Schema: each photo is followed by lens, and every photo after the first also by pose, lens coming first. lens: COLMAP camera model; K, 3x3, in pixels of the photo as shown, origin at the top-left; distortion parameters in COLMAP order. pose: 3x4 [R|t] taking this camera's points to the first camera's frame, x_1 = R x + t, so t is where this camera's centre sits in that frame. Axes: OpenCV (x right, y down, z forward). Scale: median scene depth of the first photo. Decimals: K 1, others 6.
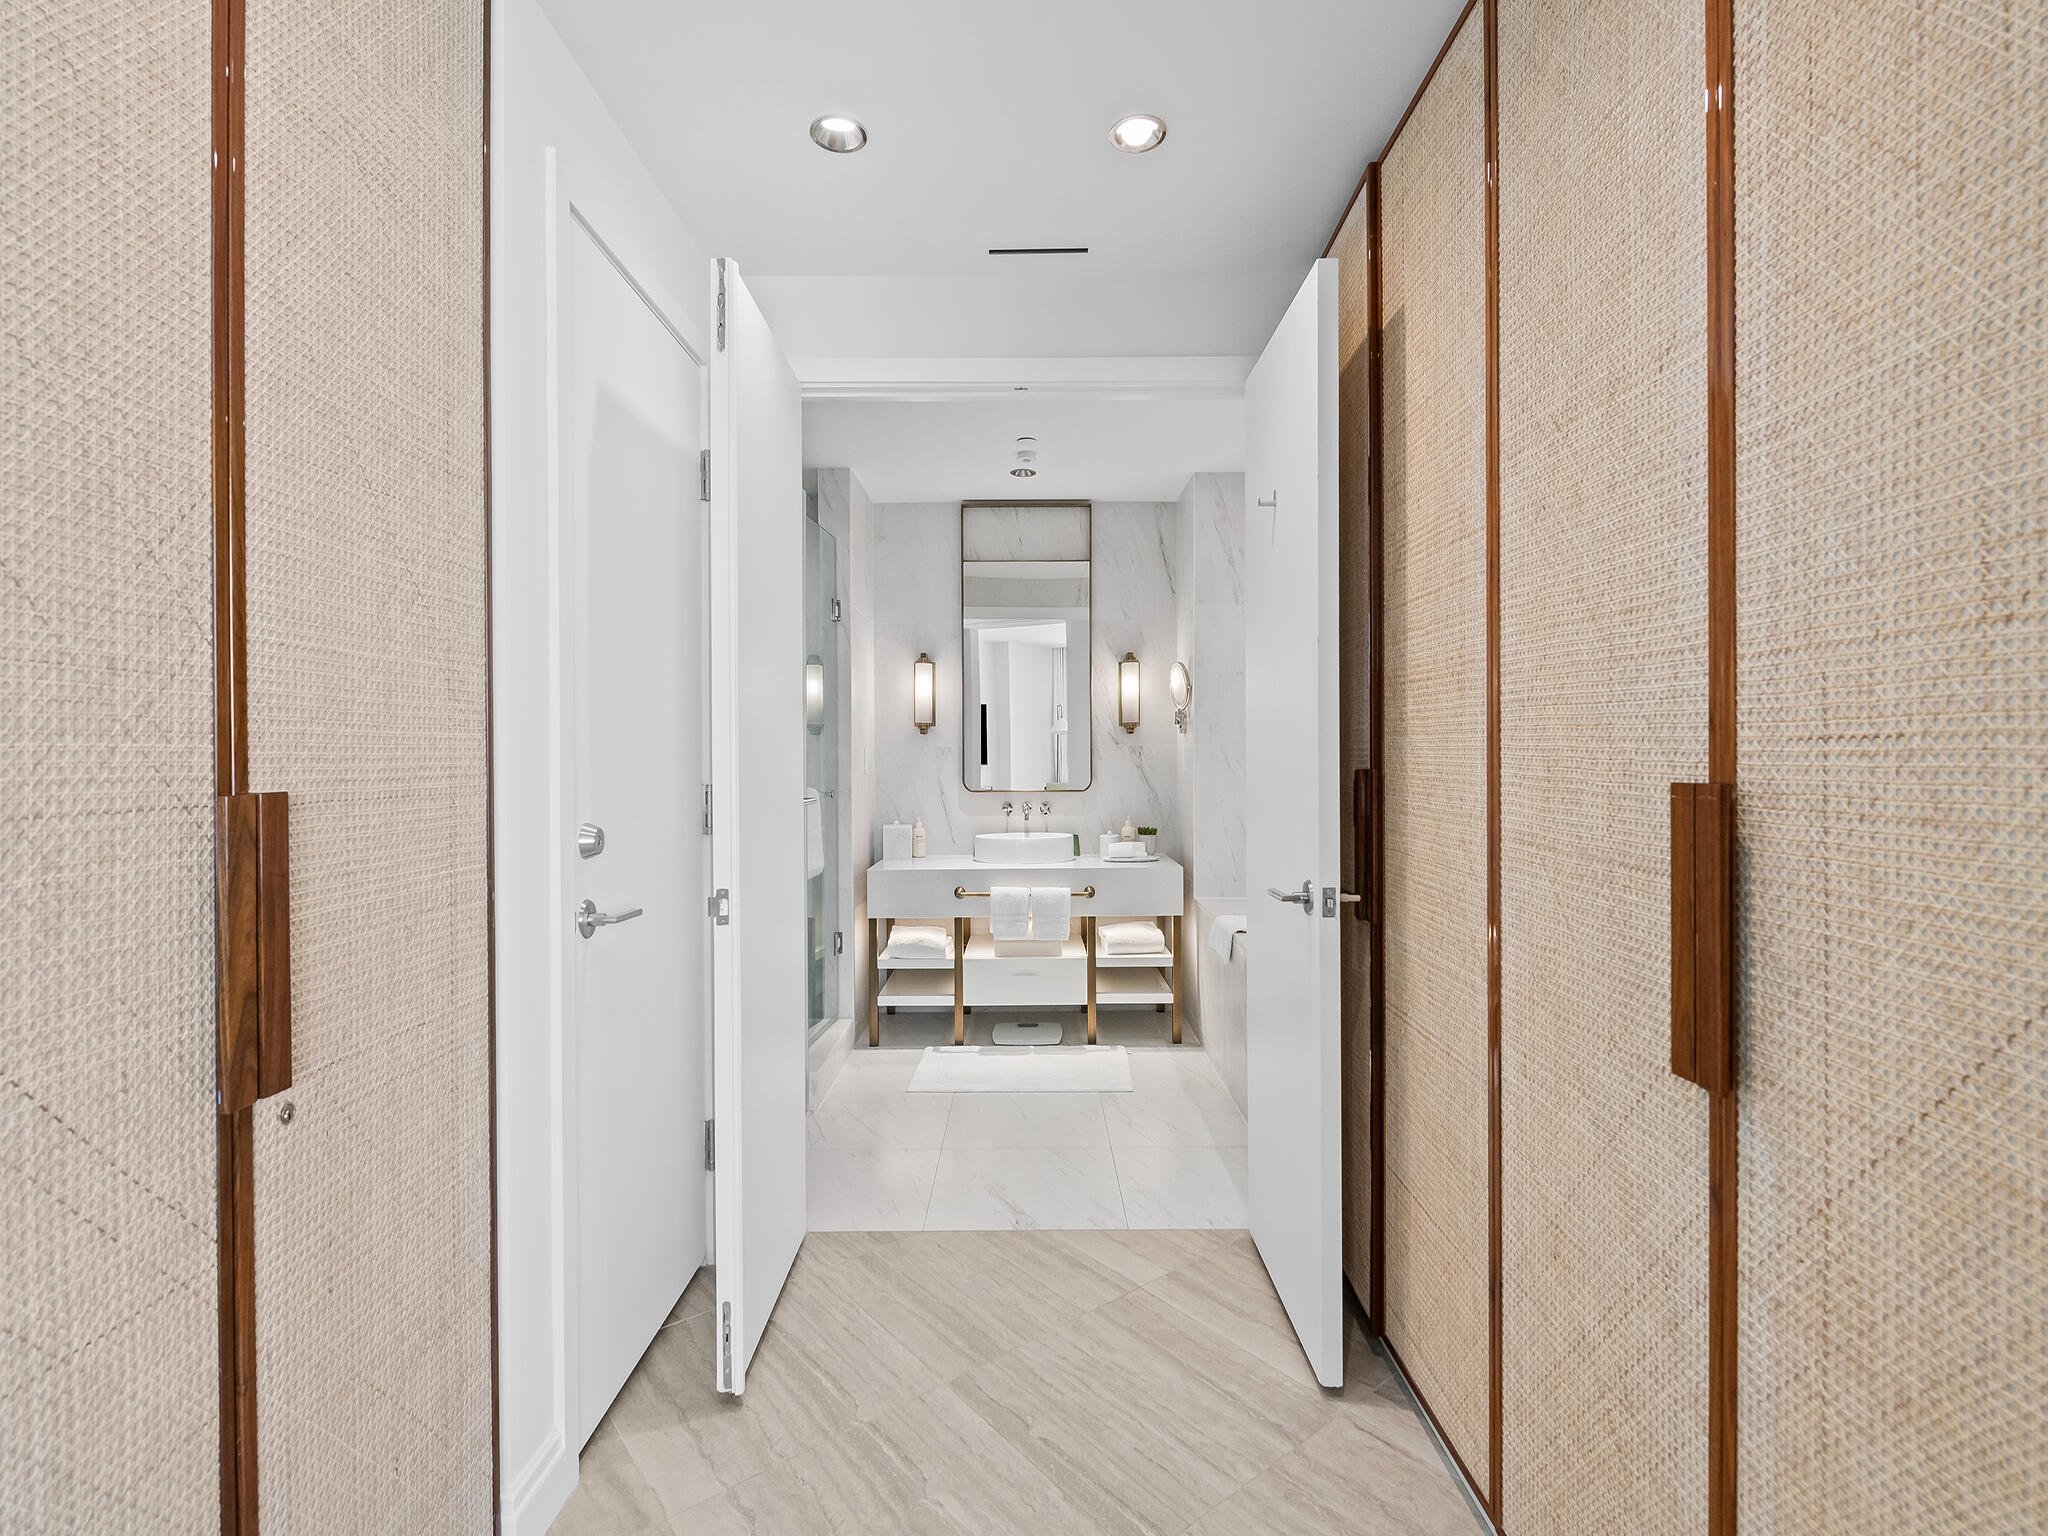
lens RADIAL K [[972.5, 0, 1024.0], [0, 972.5, 768.0], [0, 0, 1]] dist [-0.002454, -0.000404]
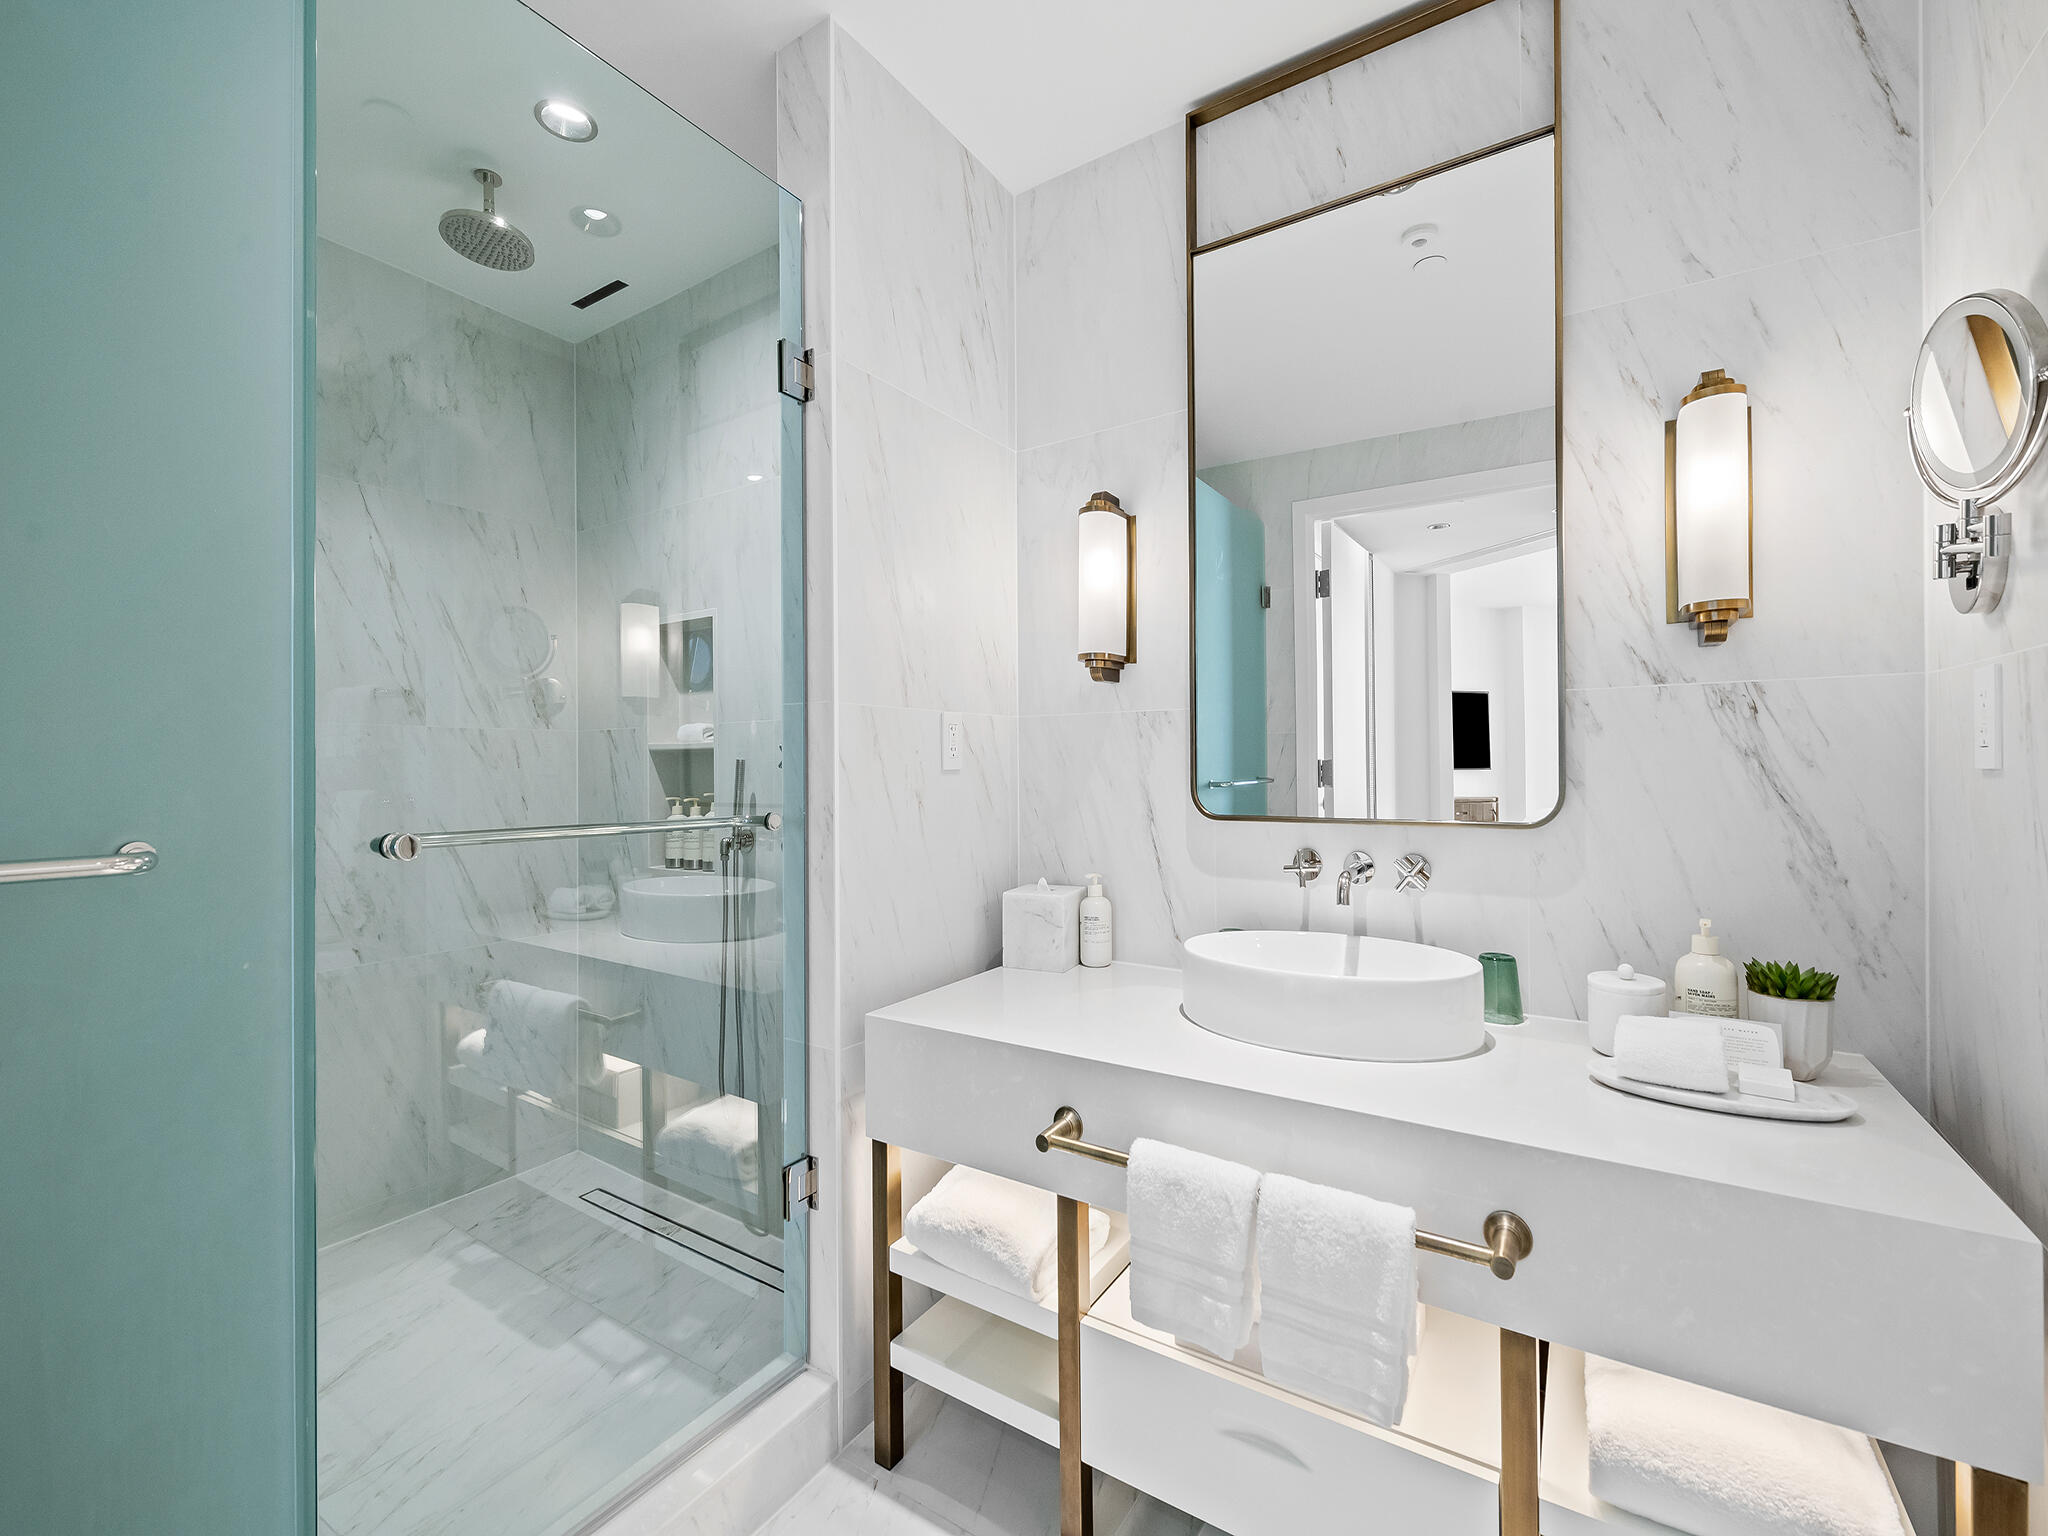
lens RADIAL K [[869.1, 0, 1024.0], [0, 869.1, 768.0], [0, 0, 1]] dist [-0.005203, 0.000054]
pose [[0.839766, -0.000868, -0.542948, 0.077219], [-0.002998, 0.999976, -0.006237, 0.006124], [0.542941, 0.006865, 0.839743, 0.672313]]
